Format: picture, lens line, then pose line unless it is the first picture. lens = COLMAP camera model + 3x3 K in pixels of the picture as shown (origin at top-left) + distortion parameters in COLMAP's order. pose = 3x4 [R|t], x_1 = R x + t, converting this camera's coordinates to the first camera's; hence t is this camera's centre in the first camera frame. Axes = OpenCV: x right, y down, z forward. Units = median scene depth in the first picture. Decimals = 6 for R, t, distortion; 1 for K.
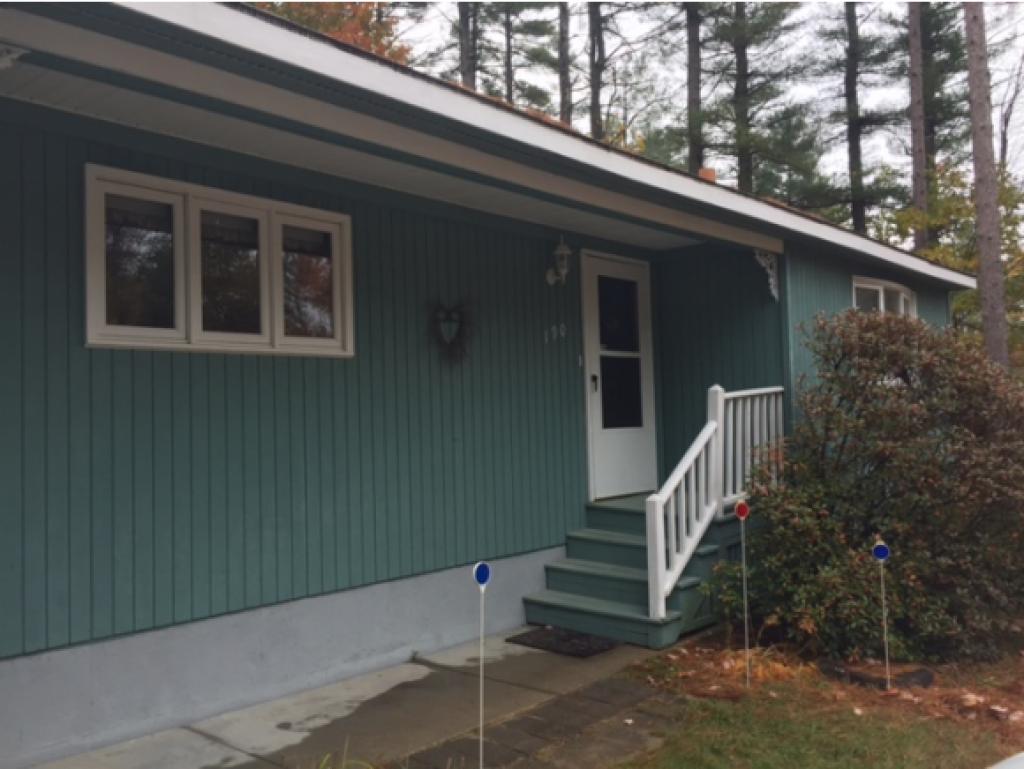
lens RADIAL K [[893.0, 0, 513.1], [0, 893.0, 382.6], [0, 0, 1]] dist [0.035969, -0.039984]
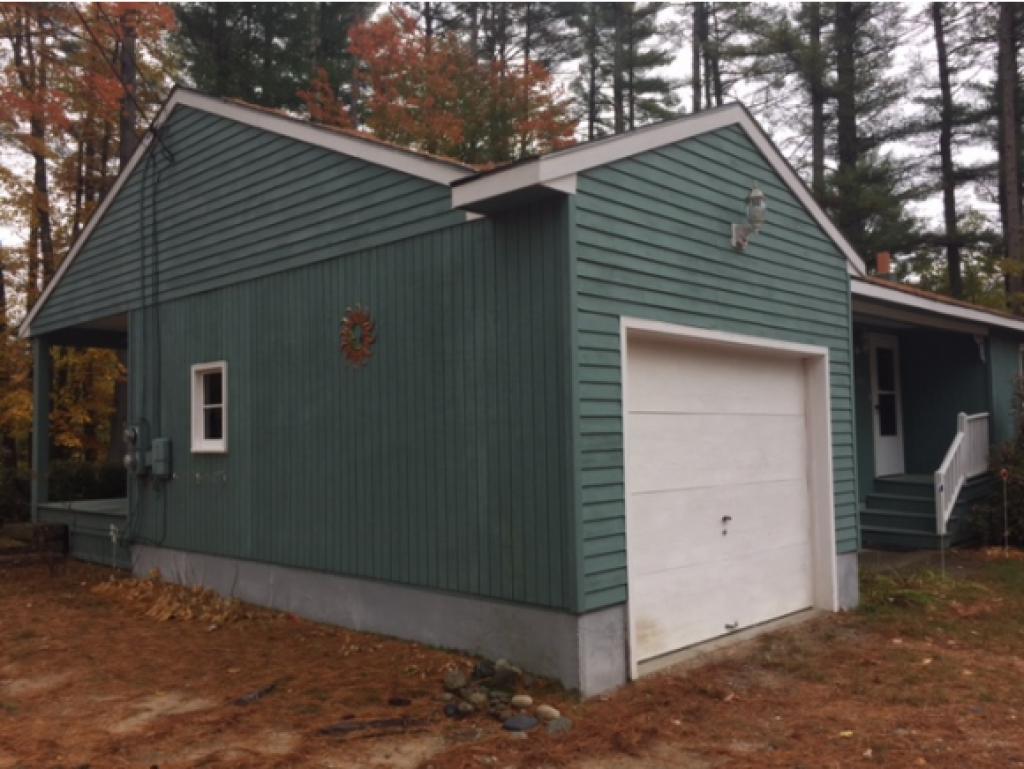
lens RADIAL K [[893.0, 0, 510.4], [0, 893.0, 386.8], [0, 0, 1]] dist [0.035969, -0.039984]
pose [[0.998785, 0.002276, -0.049228, -0.128324], [-0.002665, 0.999966, -0.007832, -0.007010], [0.049208, 0.007954, 0.998757, -0.187286]]
